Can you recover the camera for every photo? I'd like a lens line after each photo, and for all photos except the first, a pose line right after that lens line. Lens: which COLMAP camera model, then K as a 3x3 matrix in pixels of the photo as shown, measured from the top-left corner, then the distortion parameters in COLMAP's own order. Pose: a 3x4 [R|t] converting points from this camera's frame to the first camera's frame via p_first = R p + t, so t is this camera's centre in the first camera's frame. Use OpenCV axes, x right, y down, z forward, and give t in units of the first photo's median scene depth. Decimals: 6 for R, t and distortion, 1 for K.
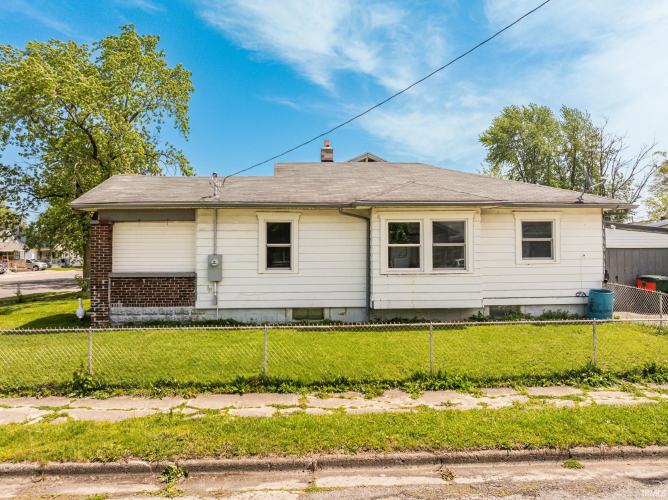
lens RADIAL K [[475.3, 0, 334.0], [0, 475.3, 250.0], [0, 0, 1]] dist [-0.008726, 0.000586]
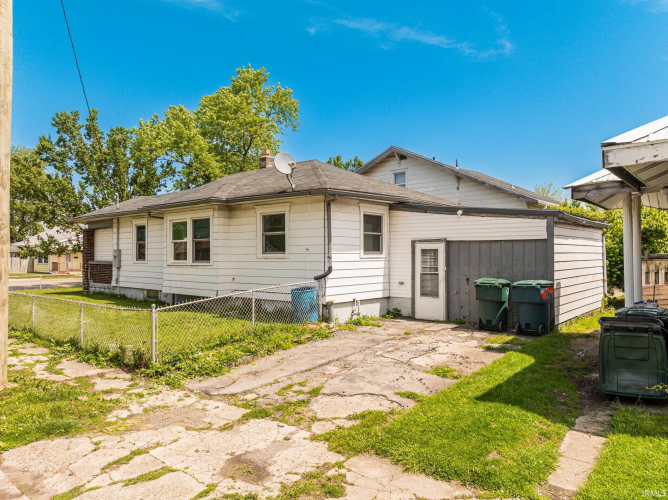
lens RADIAL K [[475.3, 0, 334.0], [0, 475.3, 250.0], [0, 0, 1]] dist [-0.008726, 0.000586]
pose [[0.731810, -0.001196, -0.681507, 1.217012], [0.002220, 0.999997, 0.000629, 0.012232], [0.681505, -0.001973, 0.731811, 0.387777]]
